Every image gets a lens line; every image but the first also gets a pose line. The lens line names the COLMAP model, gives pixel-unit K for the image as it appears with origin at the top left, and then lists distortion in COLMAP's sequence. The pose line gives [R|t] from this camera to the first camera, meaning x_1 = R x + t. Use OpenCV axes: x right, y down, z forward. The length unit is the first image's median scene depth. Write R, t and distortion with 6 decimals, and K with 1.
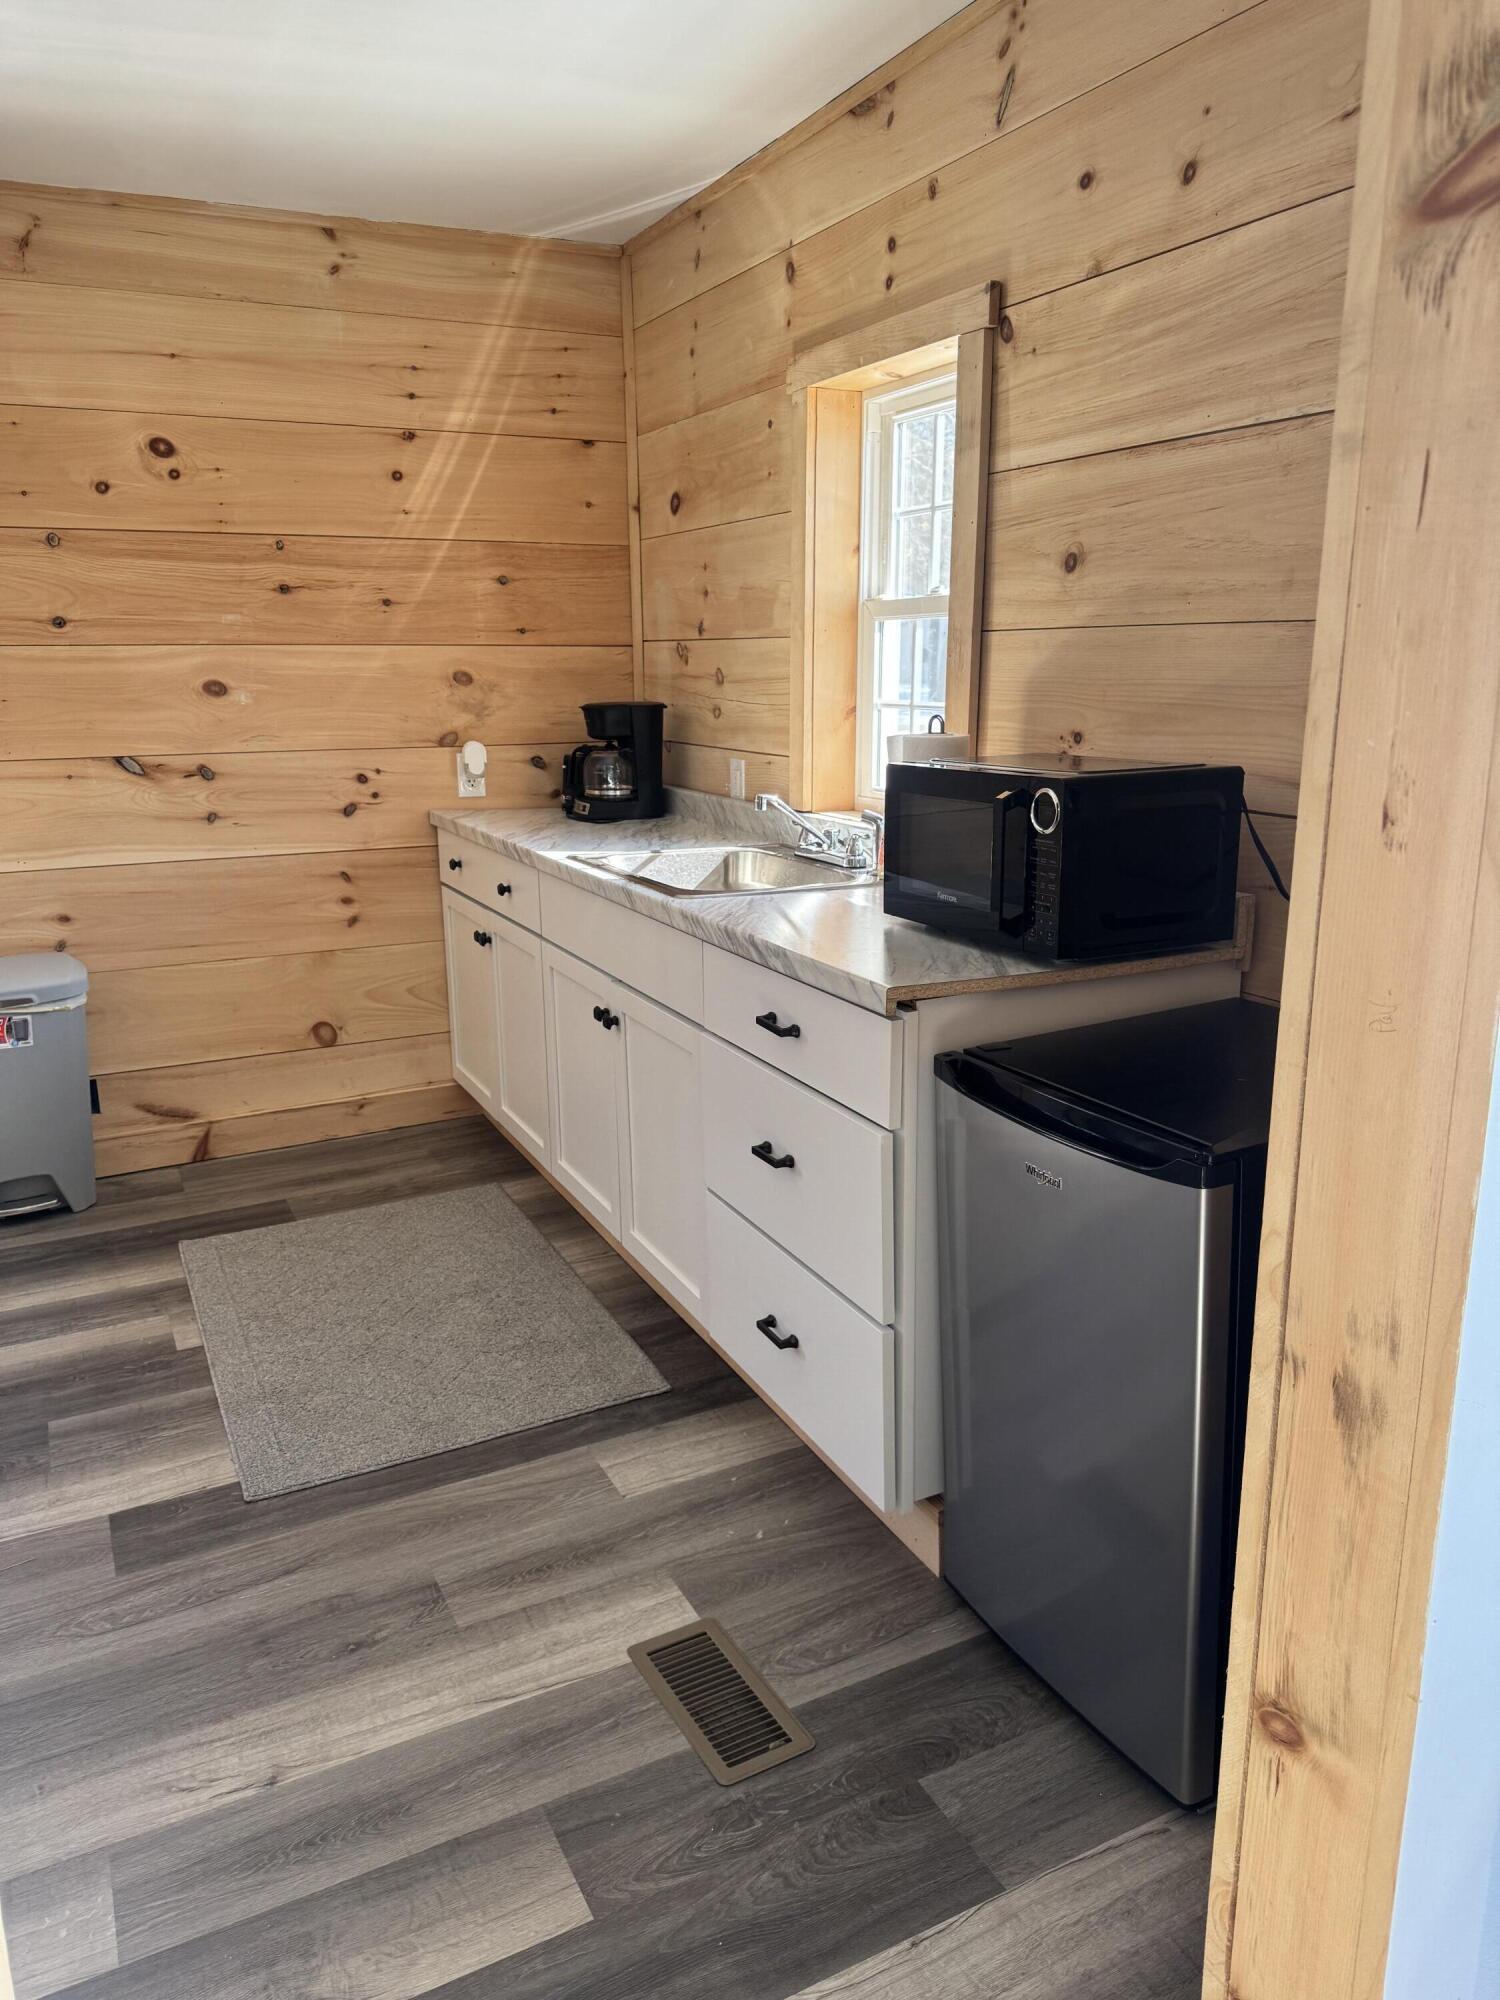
lens RADIAL K [[1415.1, 0, 749.0], [0, 1415.1, 990.8], [0, 0, 1]] dist [0.054011, -0.061984]
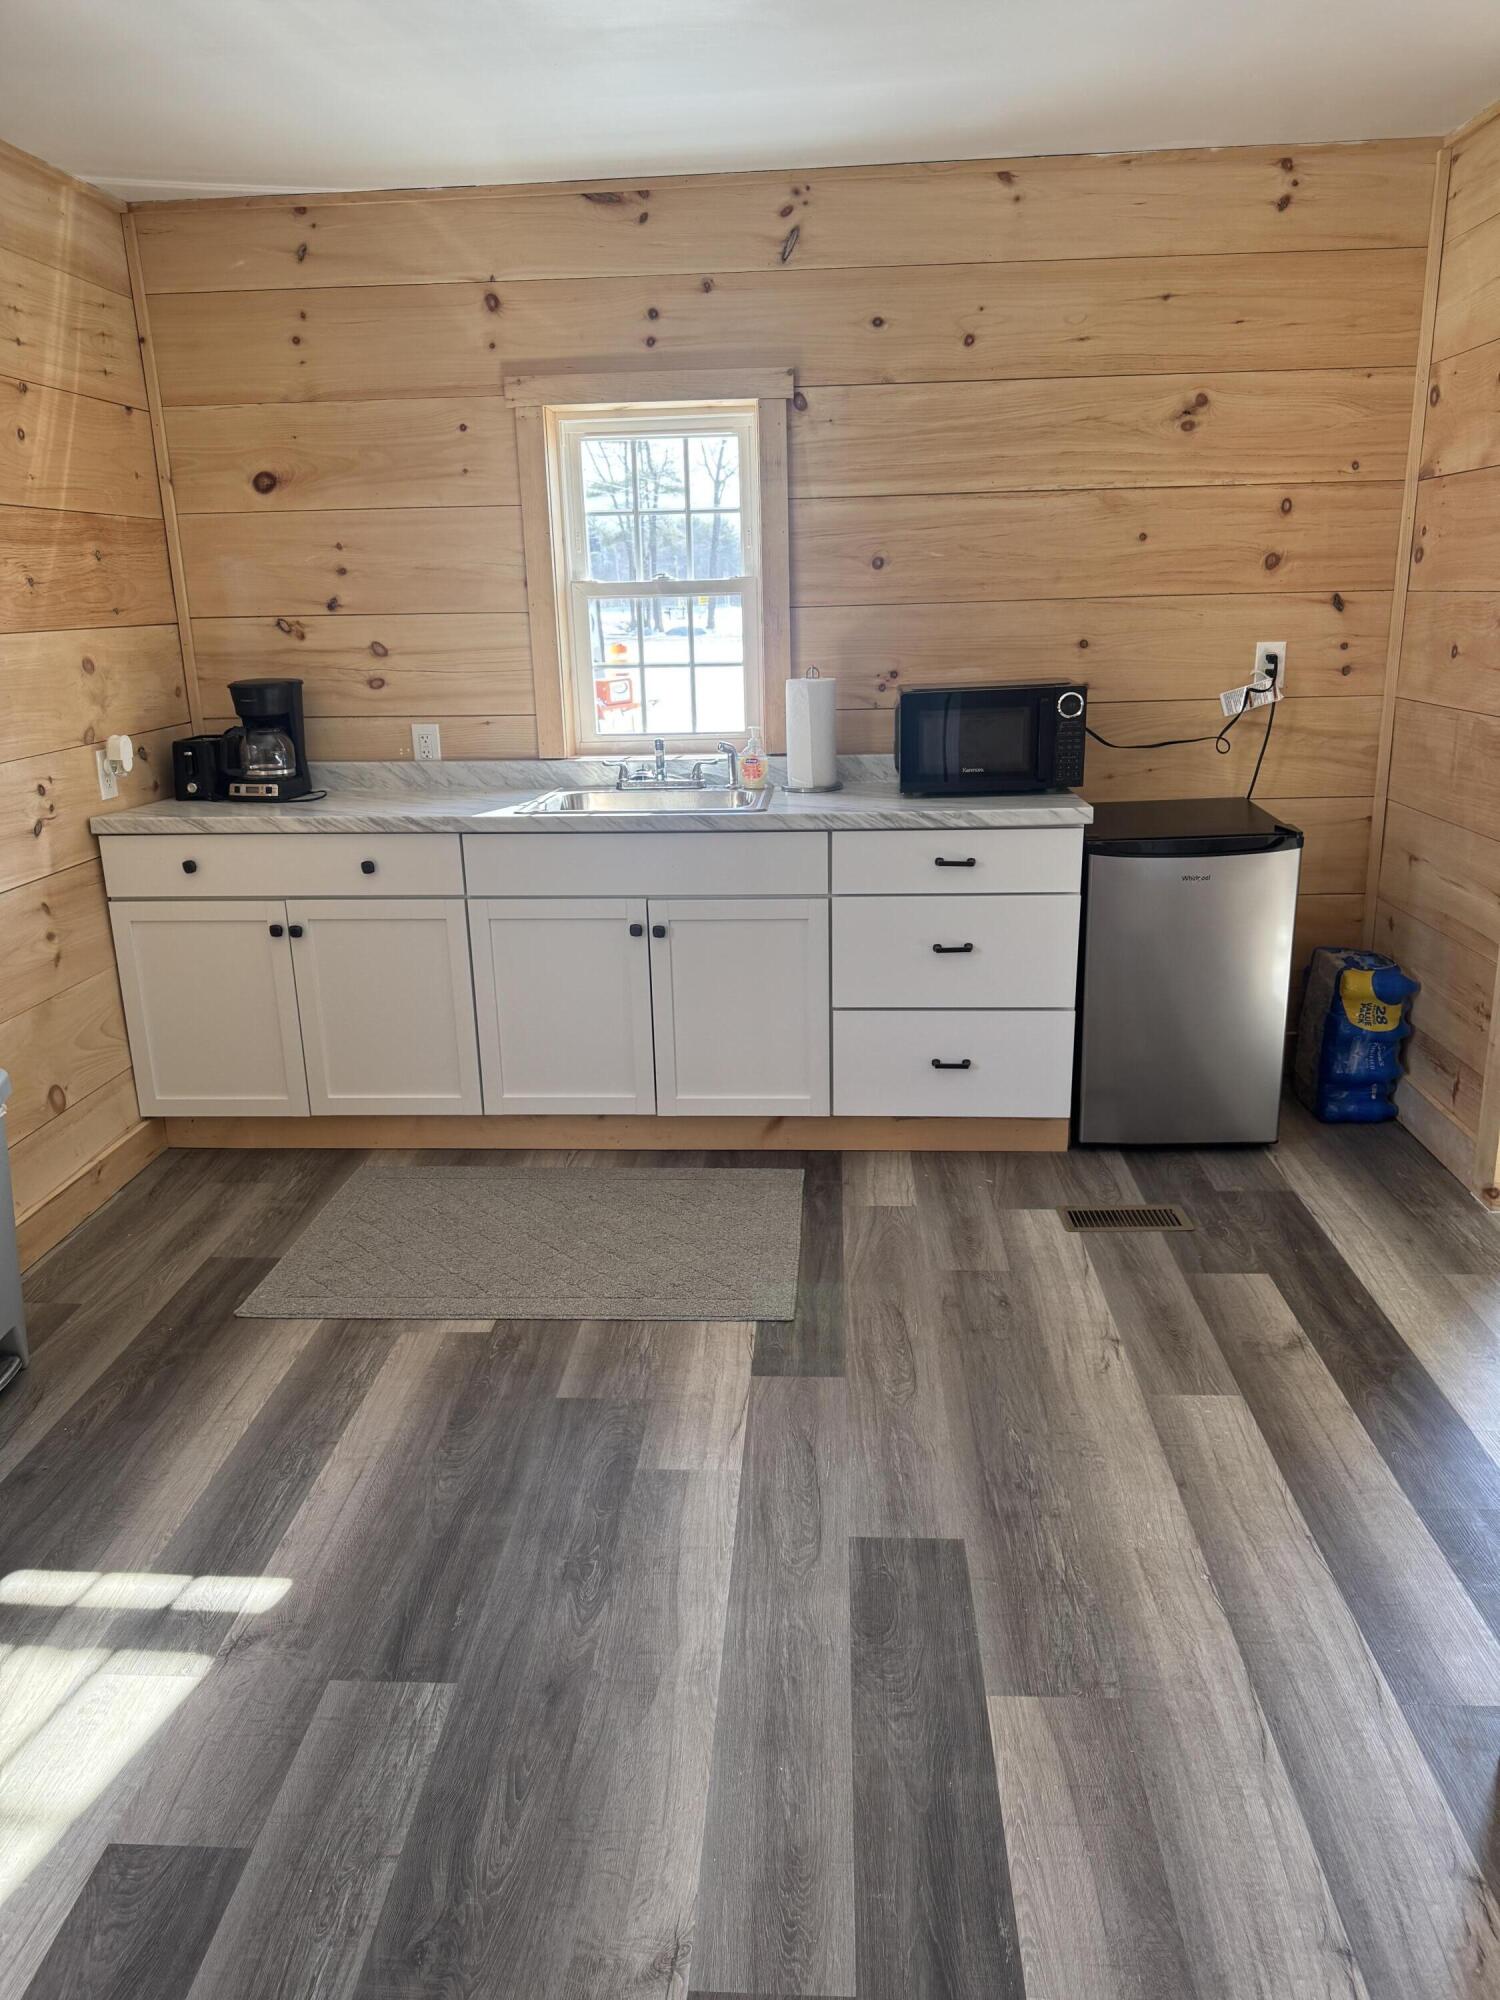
lens RADIAL K [[1415.1, 0, 751.3], [0, 1415.1, 995.2], [0, 0, 1]] dist [0.054011, -0.061984]
pose [[0.501793, -0.242889, 0.830186, -1.180360], [0.221915, 0.963792, 0.147845, -0.094398], [-0.836037, 0.110043, 0.537525, 0.299673]]
